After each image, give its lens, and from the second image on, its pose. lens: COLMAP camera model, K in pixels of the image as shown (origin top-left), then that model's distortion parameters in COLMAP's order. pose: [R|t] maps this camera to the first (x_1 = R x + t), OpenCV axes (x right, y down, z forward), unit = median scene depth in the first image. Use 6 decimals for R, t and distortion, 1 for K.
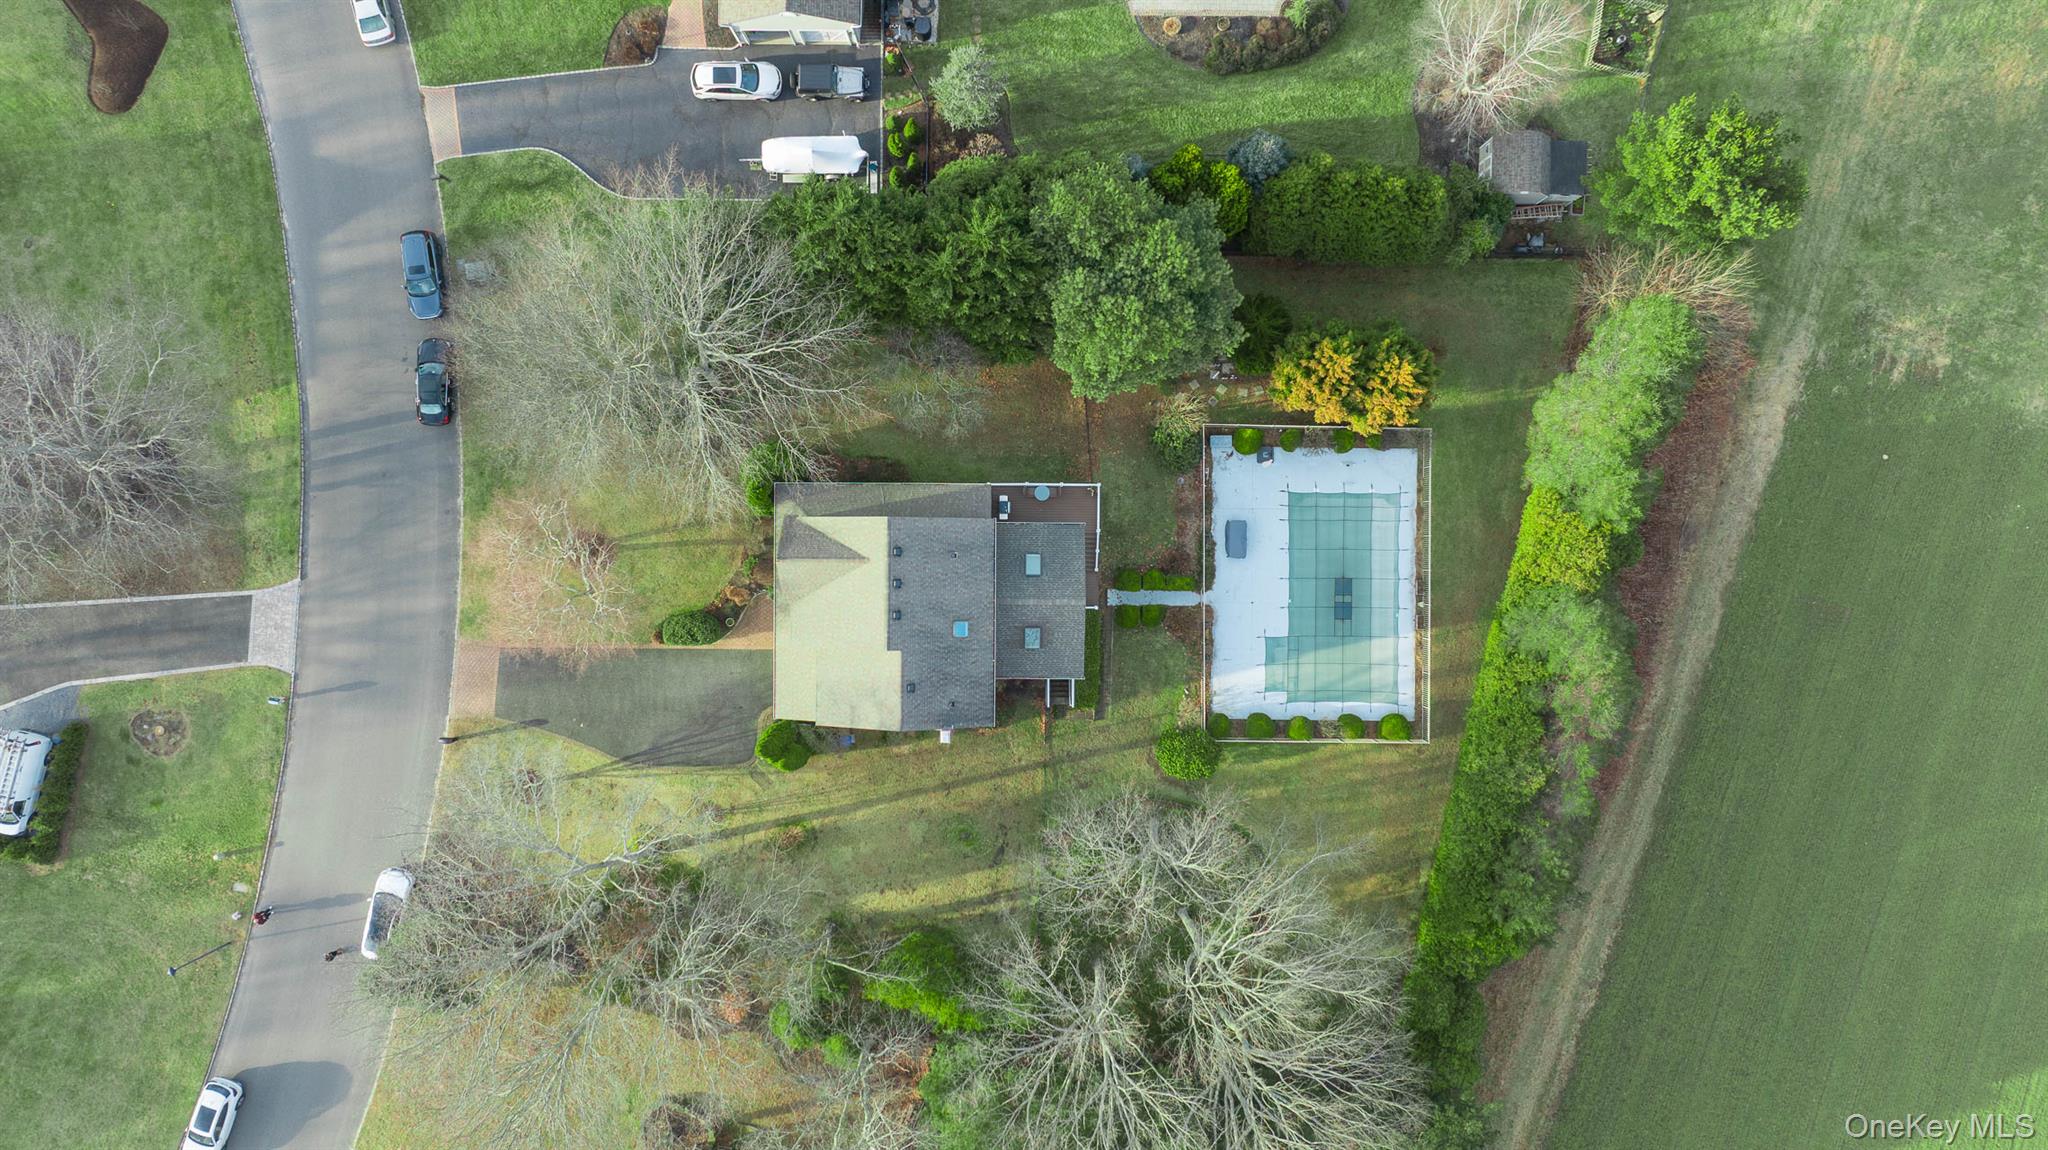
lens RADIAL K [[1454.0, 0, 1022.6], [0, 1454.0, 575.3], [0, 0, 1]] dist [-0.032876, 0.033355]
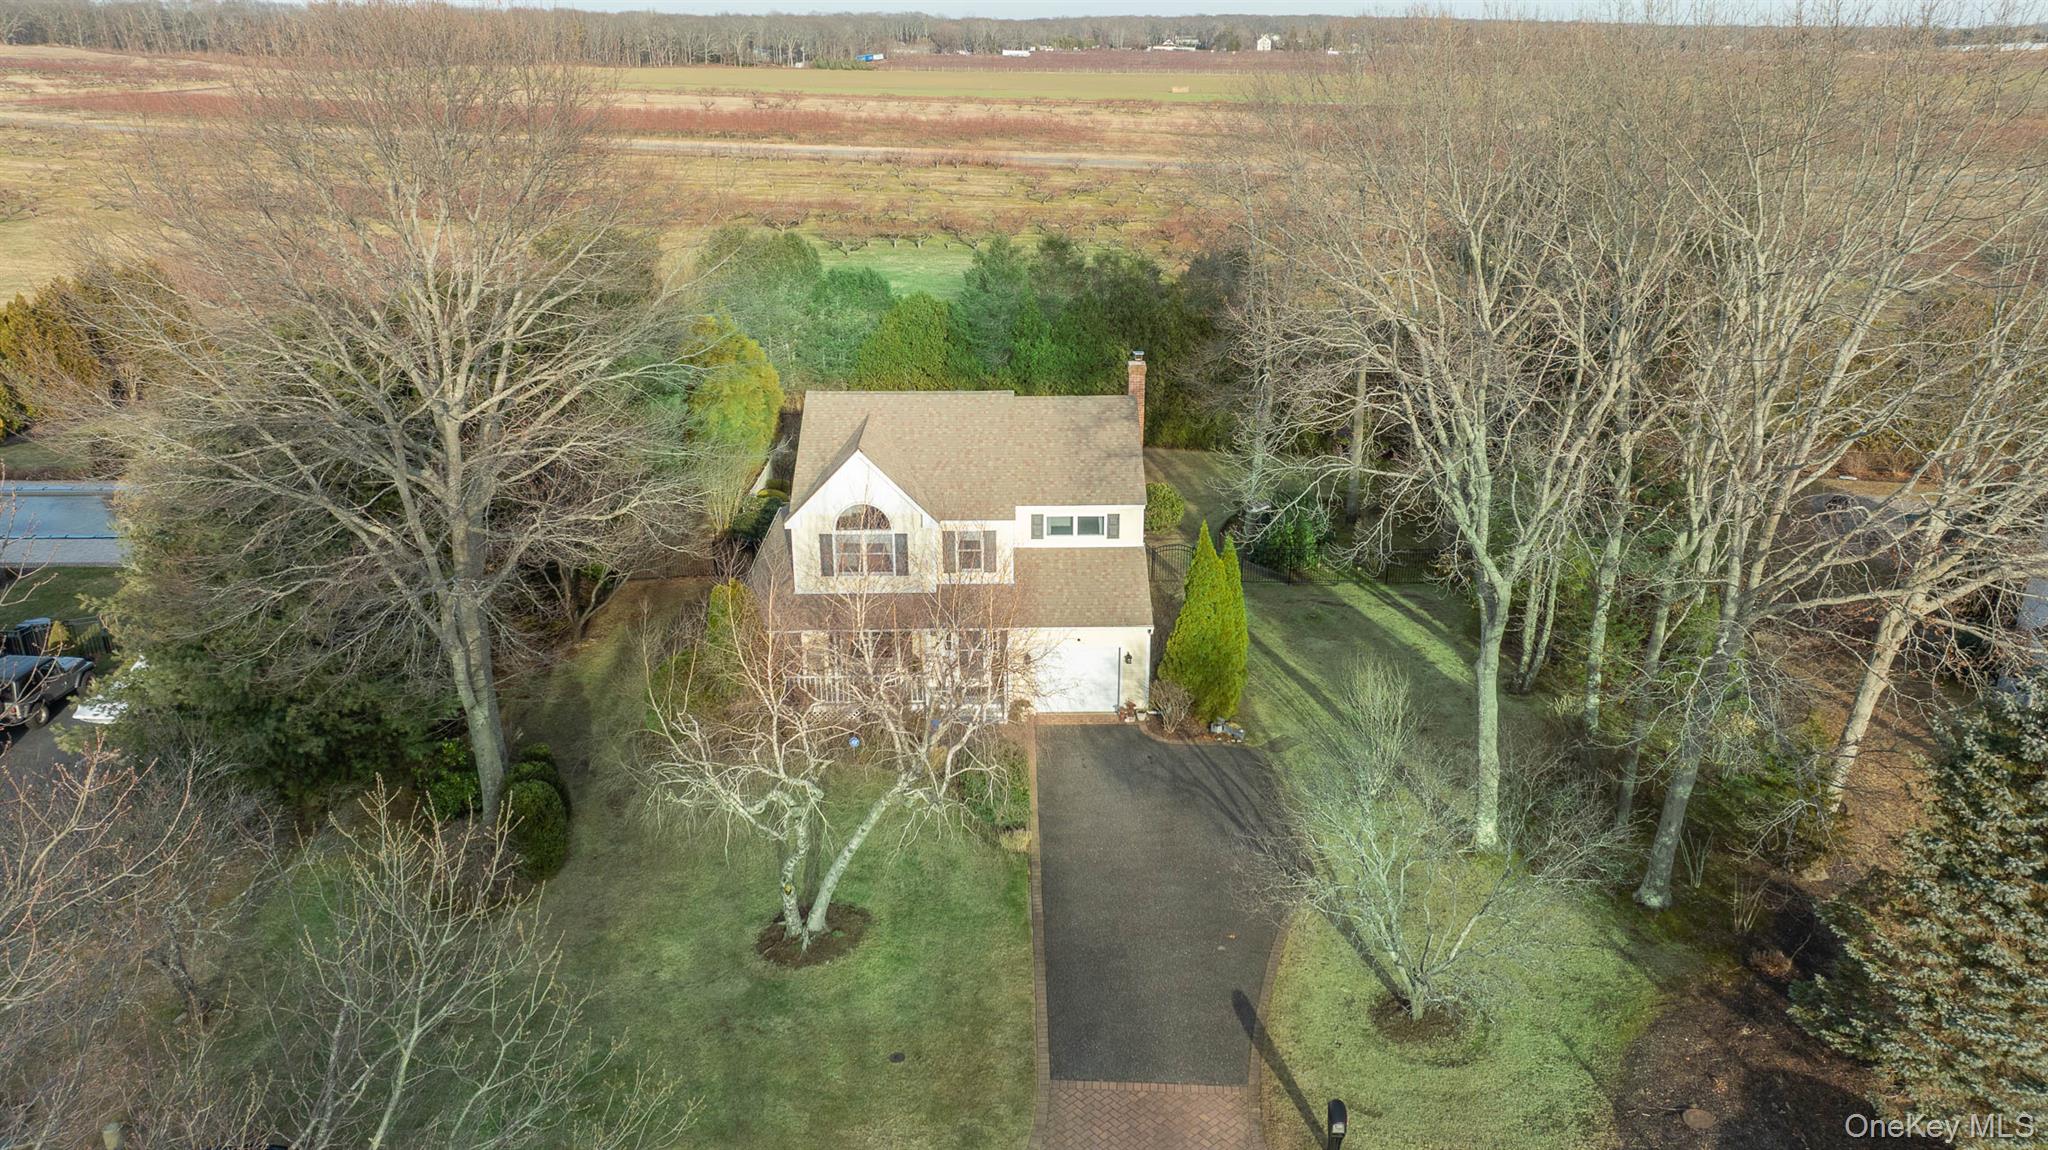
lens RADIAL K [[1454.0, 0, 1017.5], [0, 1454.0, 574.7], [0, 0, 1]] dist [-0.032876, 0.033355]
pose [[-0.011855, -0.344565, 0.938687, -0.640665], [0.999851, -0.015896, 0.006793, 0.040281], [0.012580, 0.938628, 0.344702, 0.745785]]
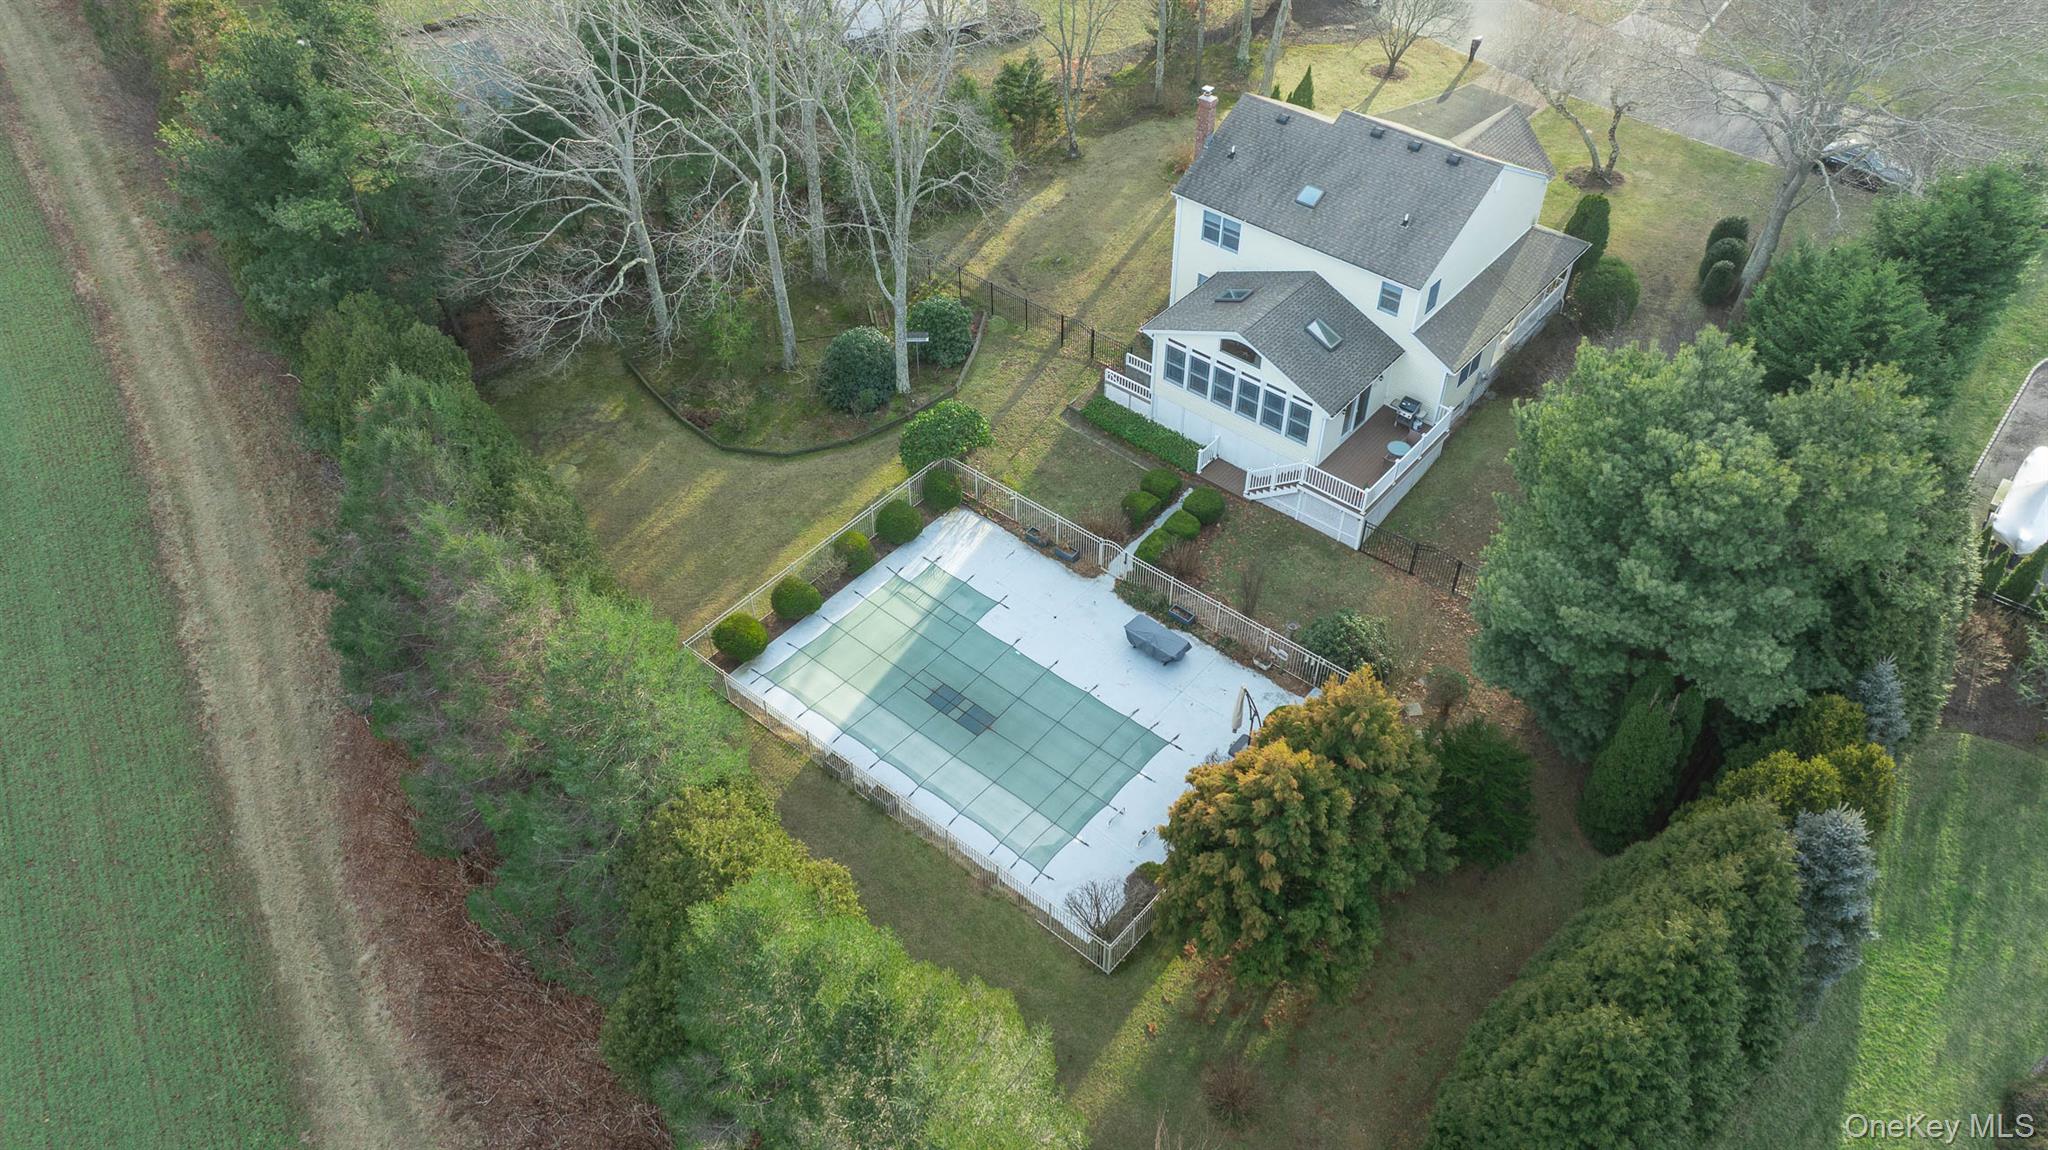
lens RADIAL K [[1454.0, 0, 1030.9], [0, 1454.0, 569.4], [0, 0, 1]] dist [-0.032876, 0.033355]
pose [[-0.636266, 0.537463, -0.553442, 0.491877], [-0.771448, -0.448561, 0.451288, -0.239683], [-0.005702, 0.714091, 0.700029, 0.559487]]
